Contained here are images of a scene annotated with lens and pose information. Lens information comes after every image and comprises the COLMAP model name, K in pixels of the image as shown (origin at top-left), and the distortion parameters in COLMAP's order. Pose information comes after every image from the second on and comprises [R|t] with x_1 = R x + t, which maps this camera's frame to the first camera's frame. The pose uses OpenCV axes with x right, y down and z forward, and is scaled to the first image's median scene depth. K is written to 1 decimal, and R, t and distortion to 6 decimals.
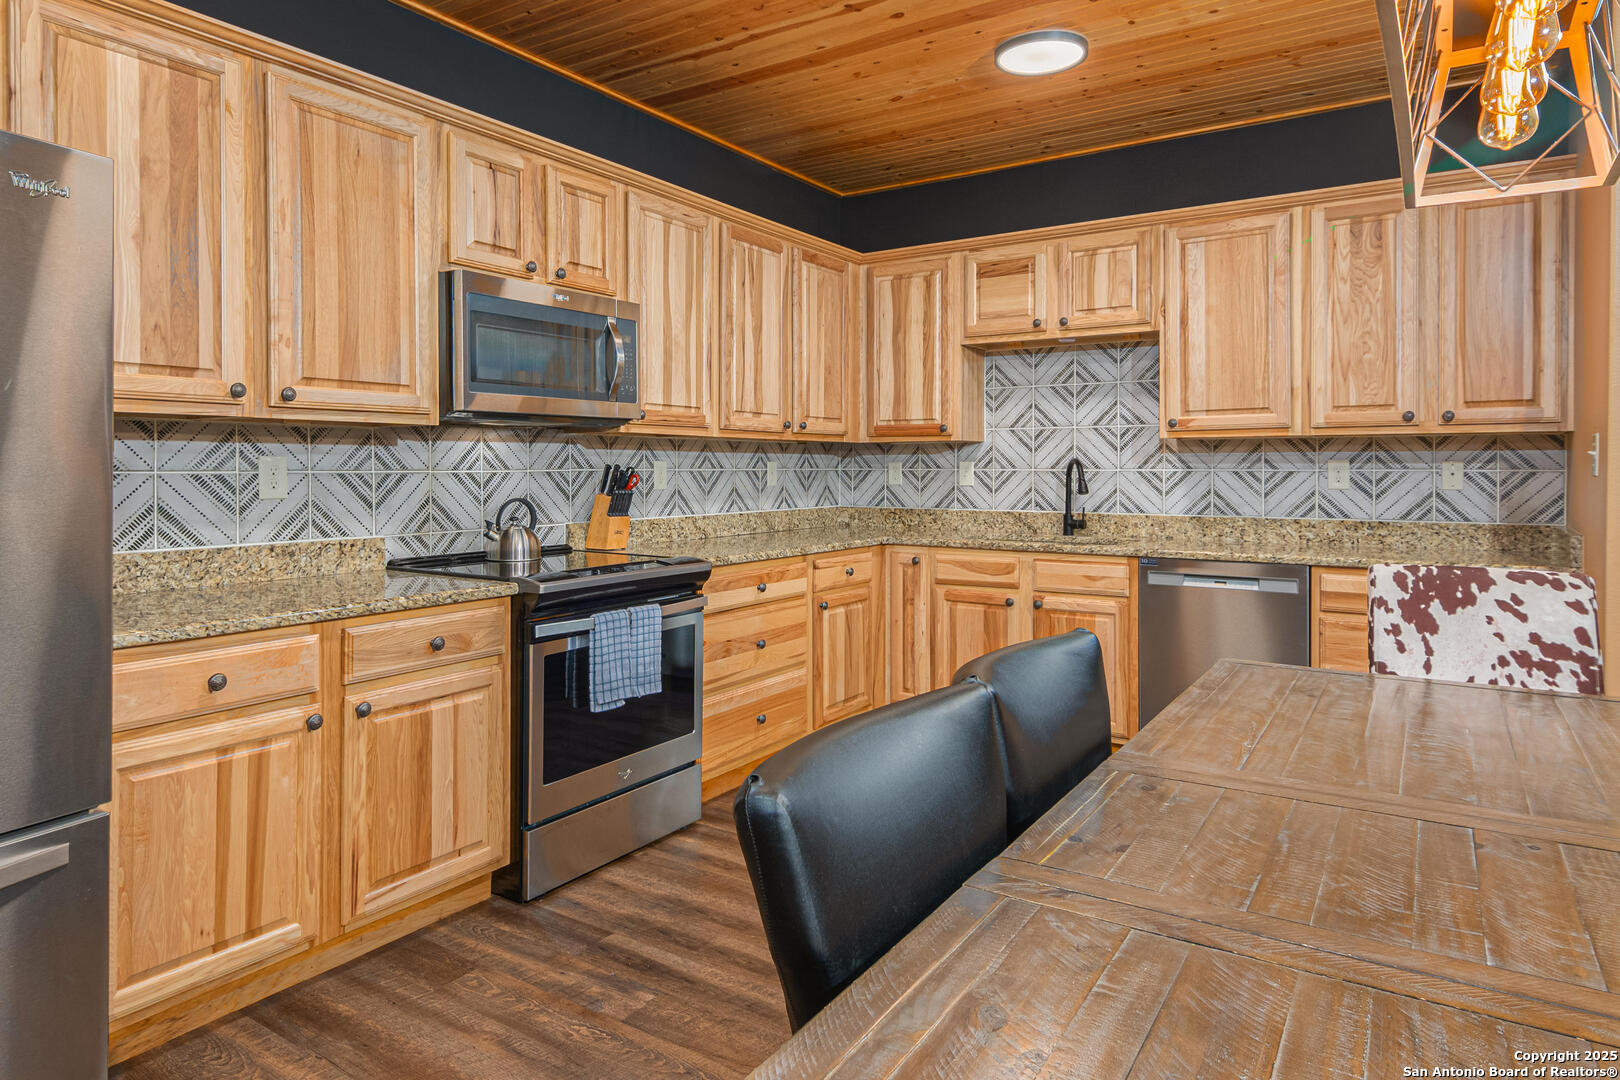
lens RADIAL K [[981.7, 0, 806.6], [0, 981.7, 482.0], [0, 0, 1]] dist [-0.001096, -0.000778]
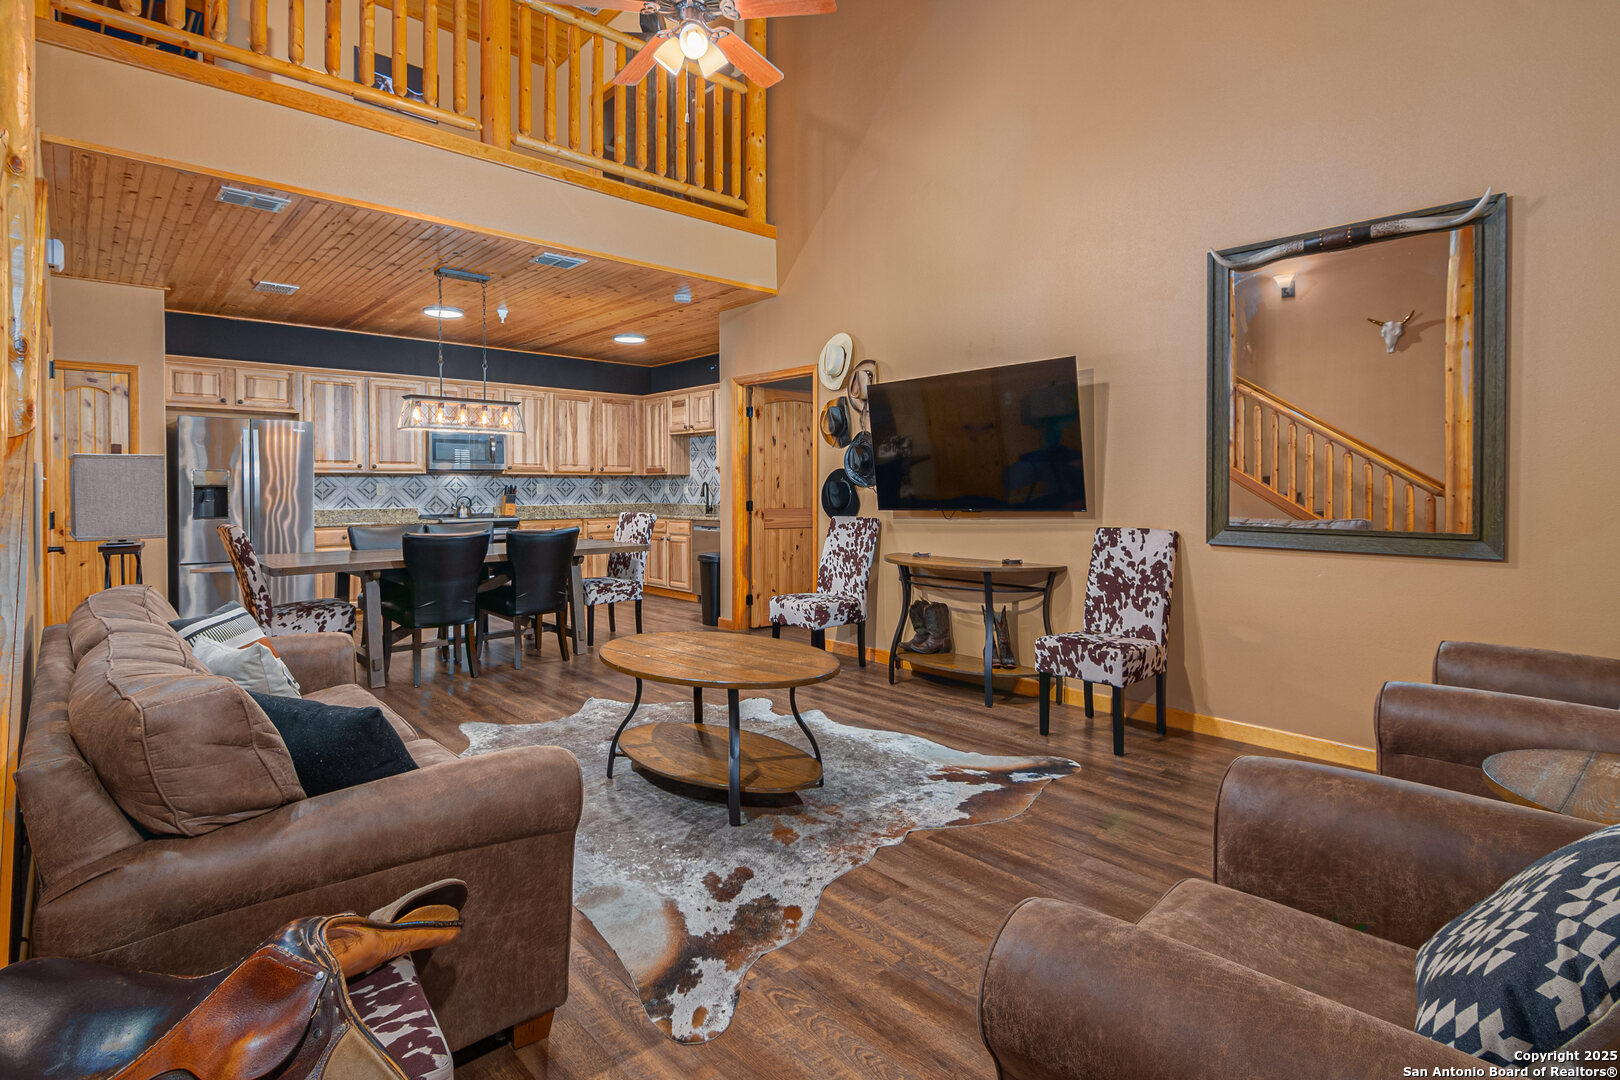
lens RADIAL K [[807.9, 0, 805.4], [0, 807.9, 499.9], [0, 0, 1]] dist [-0.002444, -0.000352]
pose [[0.969933, 0.001460, -0.243369, 1.128579], [-0.001154, 0.999998, 0.001400, 0.019392], [0.243370, -0.001077, 0.969933, -0.983169]]
